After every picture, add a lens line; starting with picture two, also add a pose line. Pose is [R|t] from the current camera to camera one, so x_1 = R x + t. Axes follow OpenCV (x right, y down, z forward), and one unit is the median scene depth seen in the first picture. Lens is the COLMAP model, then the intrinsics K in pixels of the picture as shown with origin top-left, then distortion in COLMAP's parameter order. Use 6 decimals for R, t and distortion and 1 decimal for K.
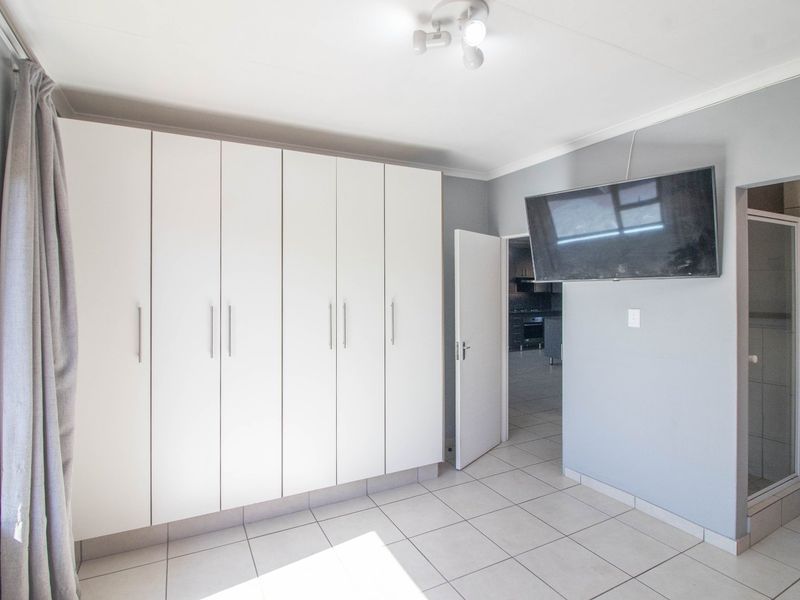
lens RADIAL K [[416.6, 0, 377.2], [0, 416.6, 285.1], [0, 0, 1]] dist [-0.010031, -0.009861]
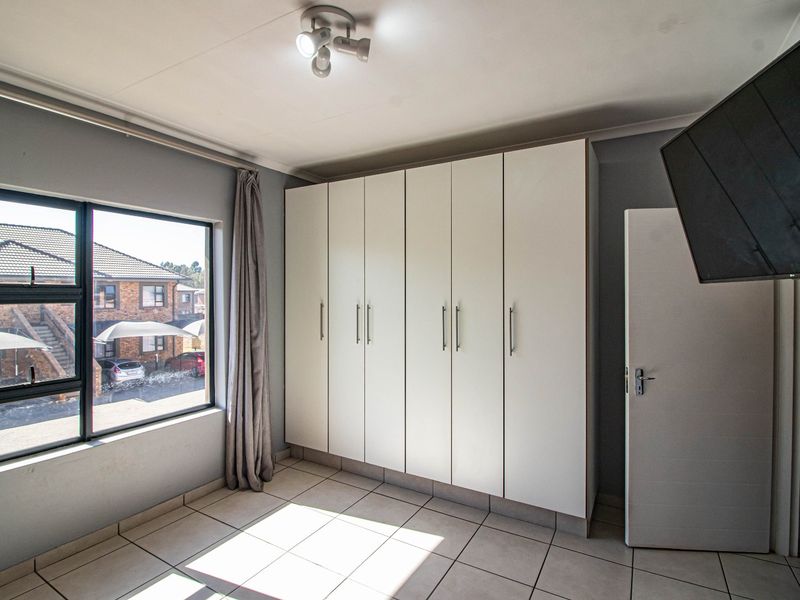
lens RADIAL K [[416.6, 0, 407.6], [0, 416.6, 289.8], [0, 0, 1]] dist [-0.010031, -0.009861]
pose [[0.548535, 0.000433, -0.836127, 0.692646], [0.001945, 0.999996, 0.001794, 0.002020], [0.836125, -0.002611, 0.548533, 0.351610]]
